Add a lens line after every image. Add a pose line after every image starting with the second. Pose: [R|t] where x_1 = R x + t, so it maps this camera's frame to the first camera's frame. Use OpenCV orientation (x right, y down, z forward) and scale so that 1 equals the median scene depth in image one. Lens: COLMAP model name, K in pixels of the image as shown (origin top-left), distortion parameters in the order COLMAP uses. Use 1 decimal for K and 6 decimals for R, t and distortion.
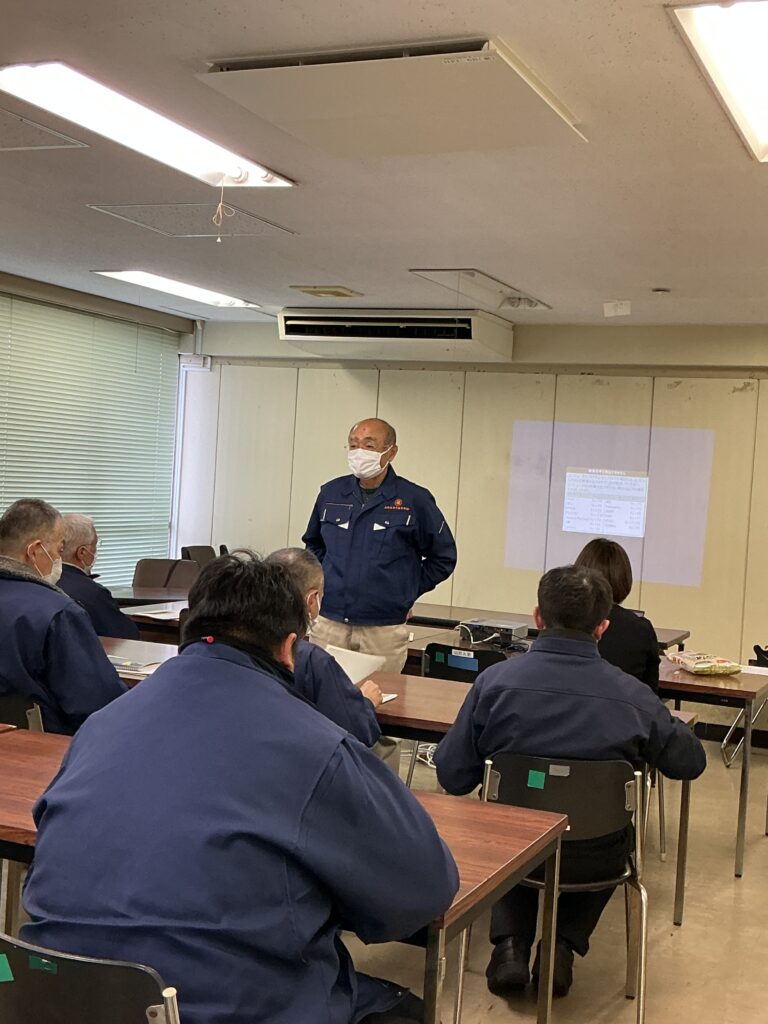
lens RADIAL K [[1289.8, 0, 384.0], [0, 1289.8, 512.0], [0, 0, 1]] dist [0.156182, 0.003571]
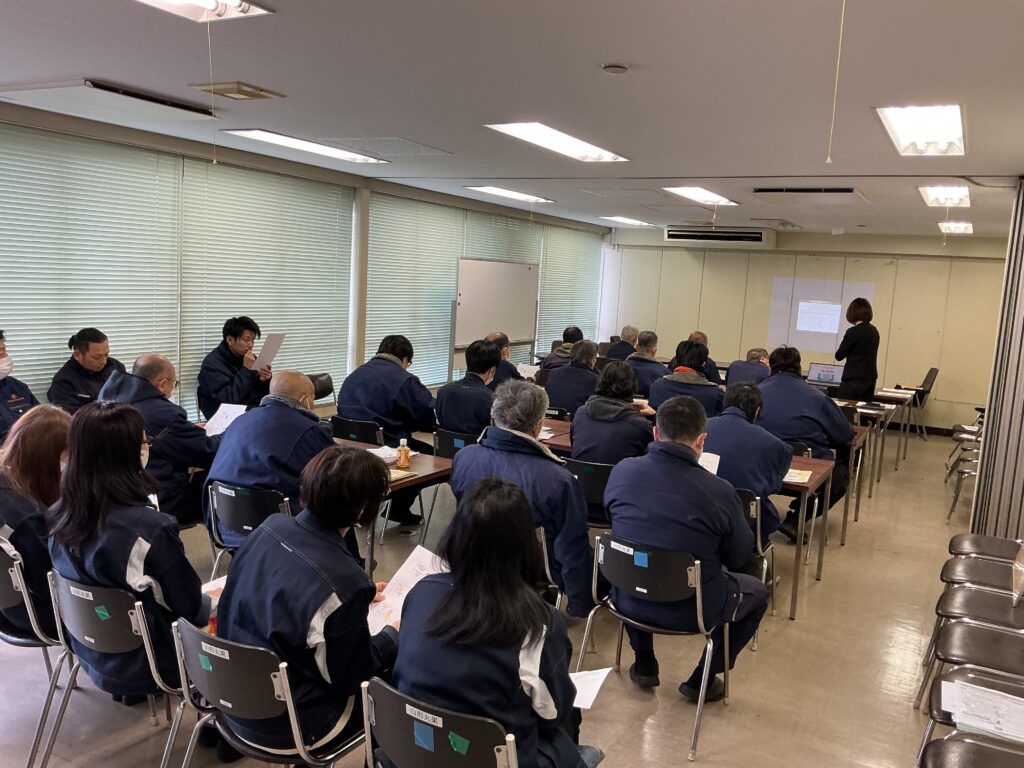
lens RADIAL K [[842.5, 0, 509.1], [0, 842.5, 384.8], [0, 0, 1]] dist [0.142205, -0.308808]
pose [[0.996318, 0.008574, -0.085310, -0.215764], [-0.000411, 0.995453, 0.095252, -0.029078], [0.085738, -0.094867, 0.991791, -0.443261]]
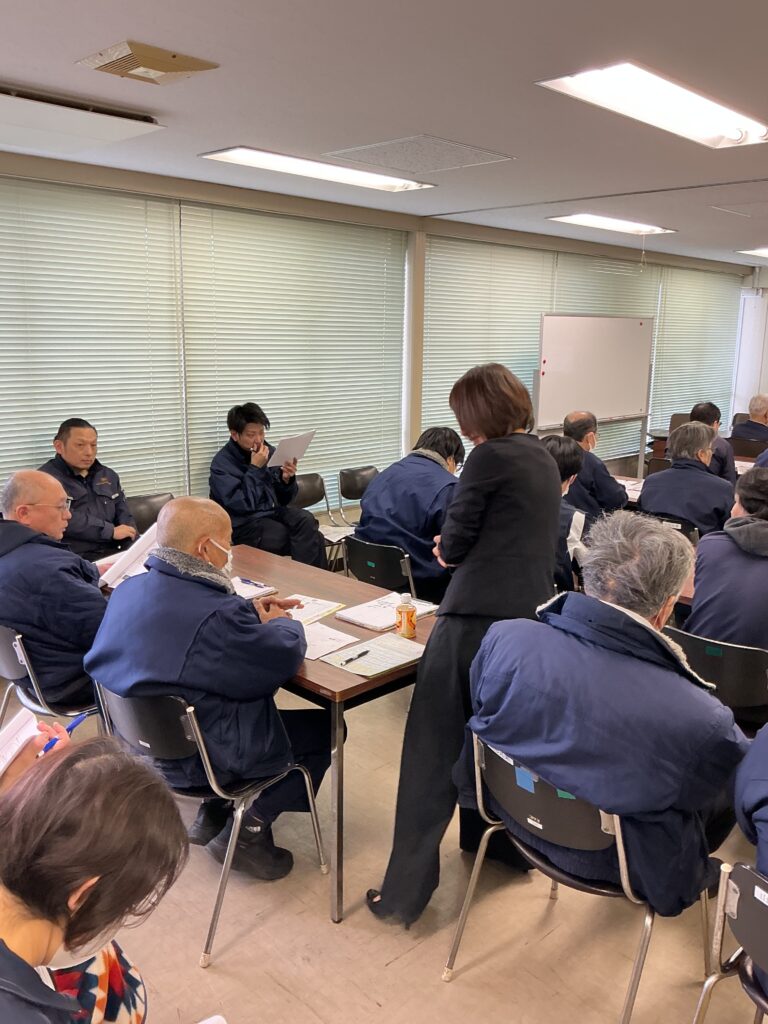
lens RADIAL K [[842.5, 0, 384.0], [0, 842.5, 512.0], [0, 0, 1]] dist [0.142205, -0.308808]
pose [[0.933608, 0.024598, -0.357452, -0.212799], [0.034545, 0.986813, 0.158134, -0.032161], [0.356628, -0.159983, 0.920447, -0.243500]]
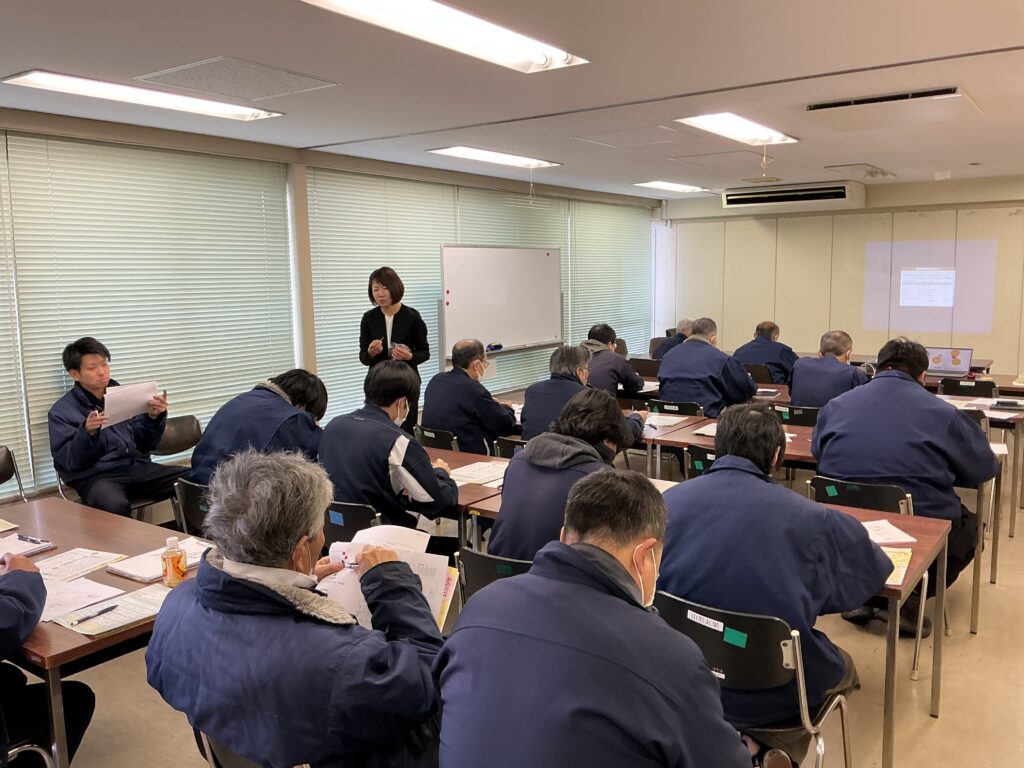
lens RADIAL K [[847.4, 0, 512.0], [0, 847.4, 384.0], [0, 0, 1]] dist [0.085633, -0.154785]
pose [[0.978239, -0.052293, -0.200783, -0.140818], [0.071233, 0.993544, 0.088291, -0.019335], [0.194870, -0.100672, 0.975649, -0.205092]]
